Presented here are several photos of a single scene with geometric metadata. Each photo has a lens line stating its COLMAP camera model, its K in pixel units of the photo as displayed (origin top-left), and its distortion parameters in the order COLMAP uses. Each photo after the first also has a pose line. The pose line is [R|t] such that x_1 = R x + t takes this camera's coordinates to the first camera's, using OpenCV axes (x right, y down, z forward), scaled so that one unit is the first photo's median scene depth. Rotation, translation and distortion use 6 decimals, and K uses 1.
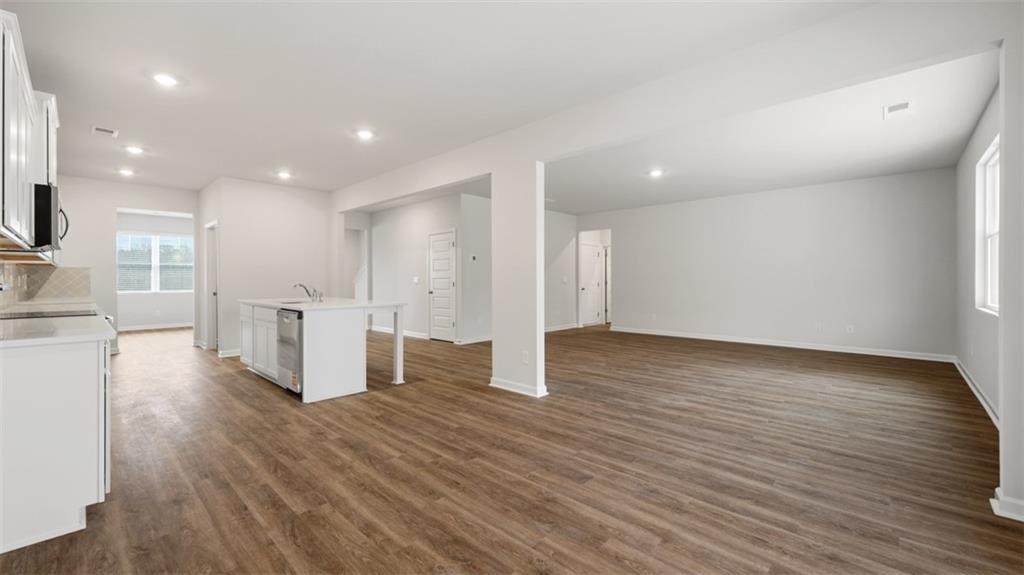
lens RADIAL K [[406.5, 0, 516.2], [0, 406.5, 282.3], [0, 0, 1]] dist [-0.000649, -0.000212]
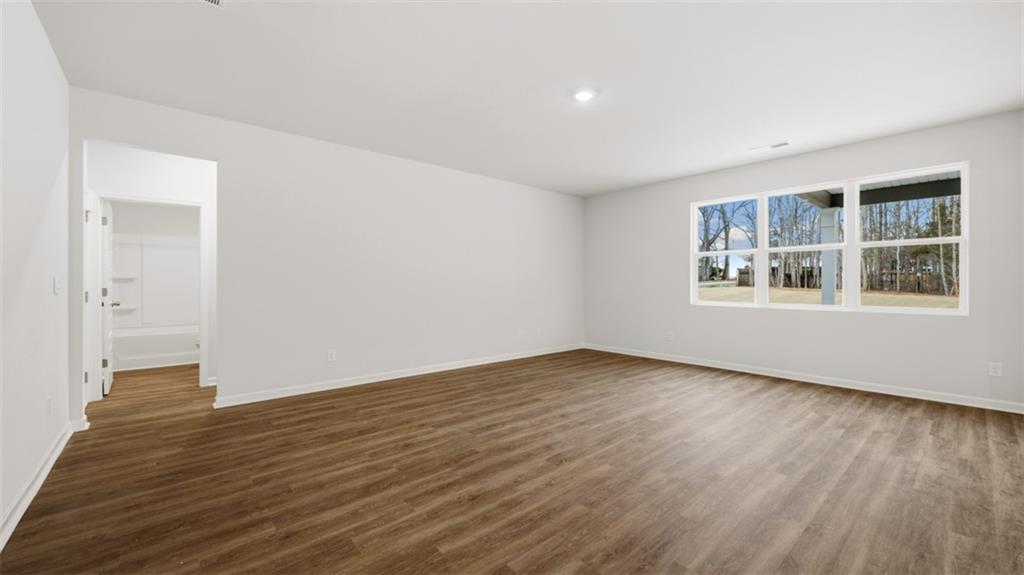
lens RADIAL K [[406.5, 0, 513.5], [0, 406.5, 279.1], [0, 0, 1]] dist [-0.000649, -0.000212]
pose [[0.100785, 0.014842, 0.994798, -0.453644], [0.006112, 0.999861, -0.015536, -0.010198], [-0.994889, 0.007646, 0.100680, 2.057637]]
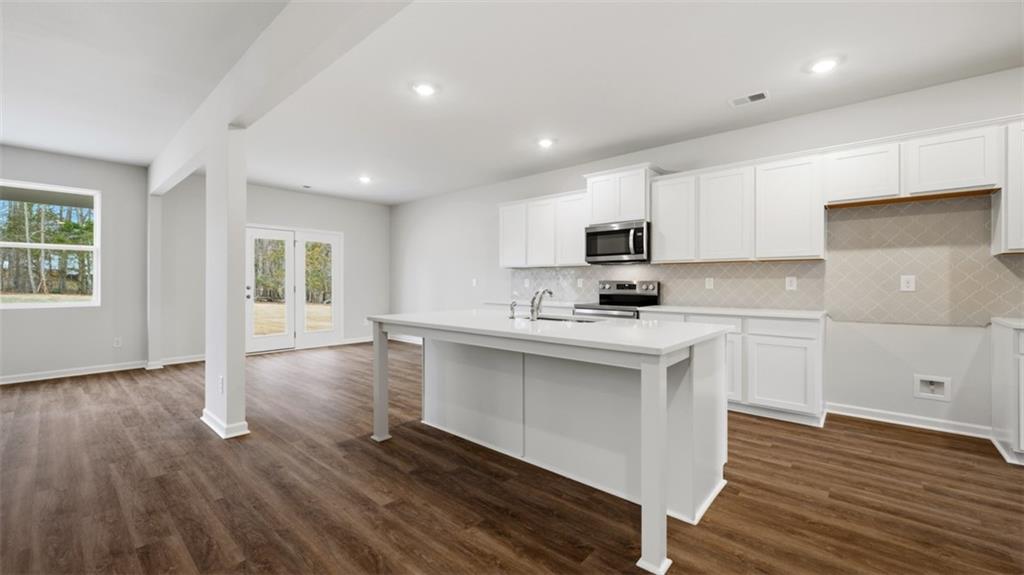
lens RADIAL K [[406.5, 0, 513.4], [0, 406.5, 282.2], [0, 0, 1]] dist [-0.000649, -0.000212]
pose [[-0.999455, 0.001508, -0.032975, -0.739583], [0.001381, 0.999992, 0.003849, -0.011969], [0.032980, 0.003801, -0.999449, 2.551443]]
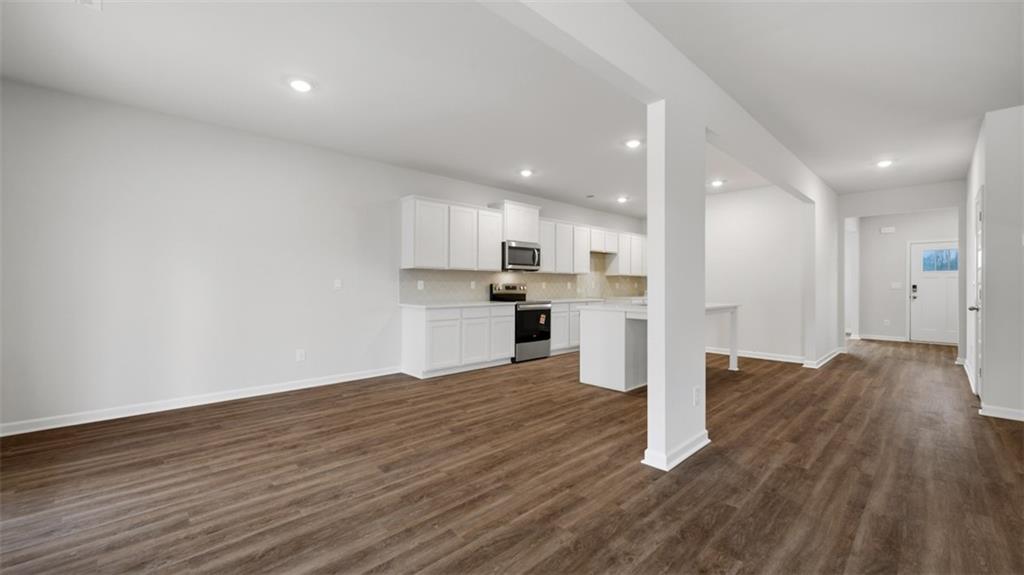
lens RADIAL K [[406.5, 0, 514.9], [0, 406.5, 283.1], [0, 0, 1]] dist [-0.000649, -0.000212]
pose [[-0.054158, -0.002910, -0.998528, 0.967433], [-0.008371, 0.999962, -0.002460, -0.007722], [0.998497, 0.008225, -0.054180, 1.100030]]
